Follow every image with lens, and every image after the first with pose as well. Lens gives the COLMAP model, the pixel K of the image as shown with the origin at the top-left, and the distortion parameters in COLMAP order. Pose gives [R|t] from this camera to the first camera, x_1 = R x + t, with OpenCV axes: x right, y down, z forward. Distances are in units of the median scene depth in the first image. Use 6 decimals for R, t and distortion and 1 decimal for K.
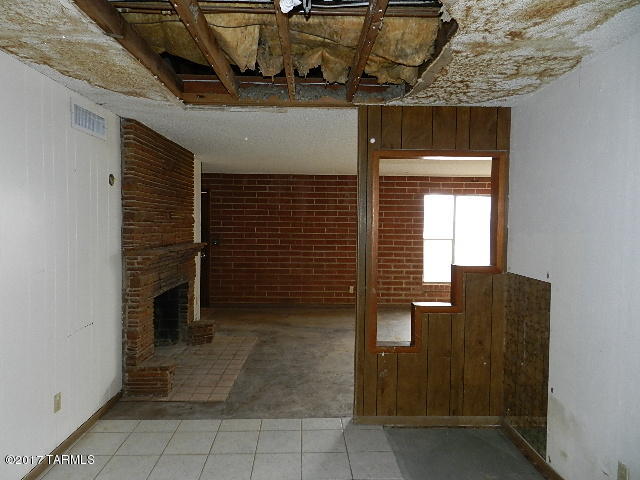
lens RADIAL K [[430.7, 0, 317.3], [0, 430.7, 241.4], [0, 0, 1]] dist [0.011434, 0.003772]
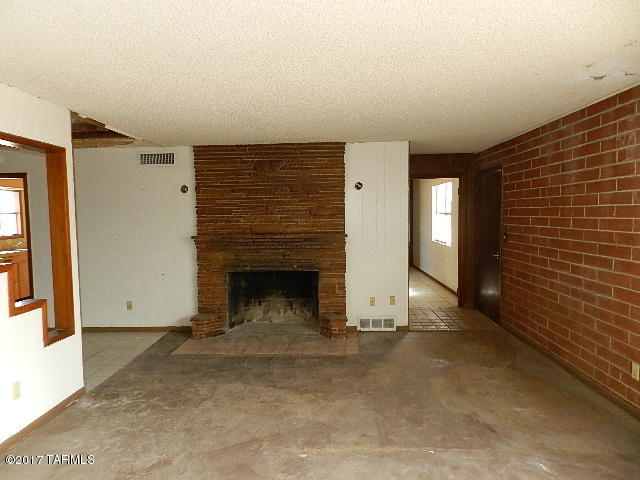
lens RADIAL K [[430.7, 0, 317.3], [0, 430.7, 241.4], [0, 0, 1]] dist [0.011434, 0.003772]
pose [[-0.055626, 0.053527, -0.997016, 0.683788], [-0.027267, 0.998108, 0.055107, -0.032228], [0.998079, 0.030251, -0.054061, 0.996313]]
